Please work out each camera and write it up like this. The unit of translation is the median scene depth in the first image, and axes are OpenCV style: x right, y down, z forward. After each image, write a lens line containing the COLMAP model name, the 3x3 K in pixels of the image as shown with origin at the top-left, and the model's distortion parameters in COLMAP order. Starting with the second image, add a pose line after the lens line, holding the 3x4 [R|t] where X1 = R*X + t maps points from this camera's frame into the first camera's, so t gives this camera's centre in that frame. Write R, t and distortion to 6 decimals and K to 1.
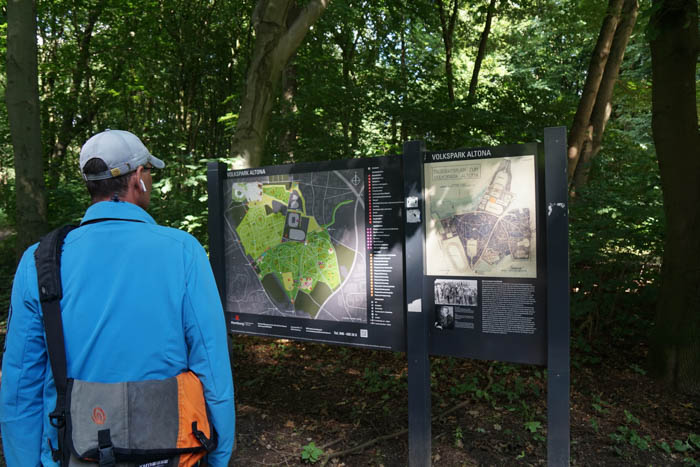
lens RADIAL K [[491.5, 0, 350.0], [0, 491.5, 233.5], [0, 0, 1]] dist [-0.126308, 0.098761]
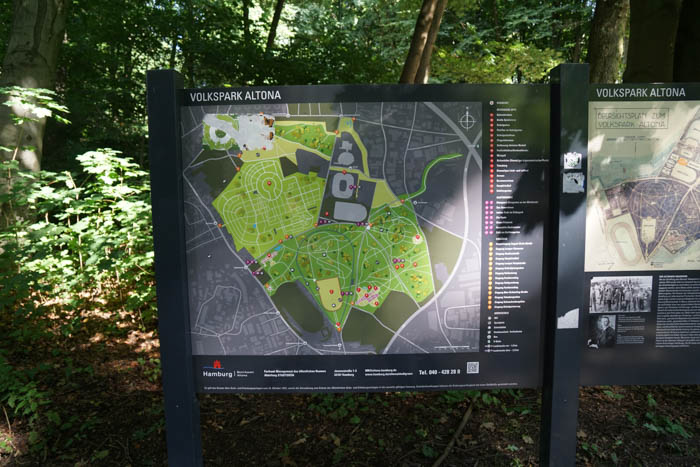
lens RADIAL K [[491.5, 0, 350.0], [0, 491.5, 233.5], [0, 0, 1]] dist [-0.126308, 0.098761]
pose [[0.891079, -0.040726, 0.452018, -0.377281], [0.004066, 0.996642, 0.081780, -0.019738], [-0.453831, -0.071035, 0.888252, 0.513557]]
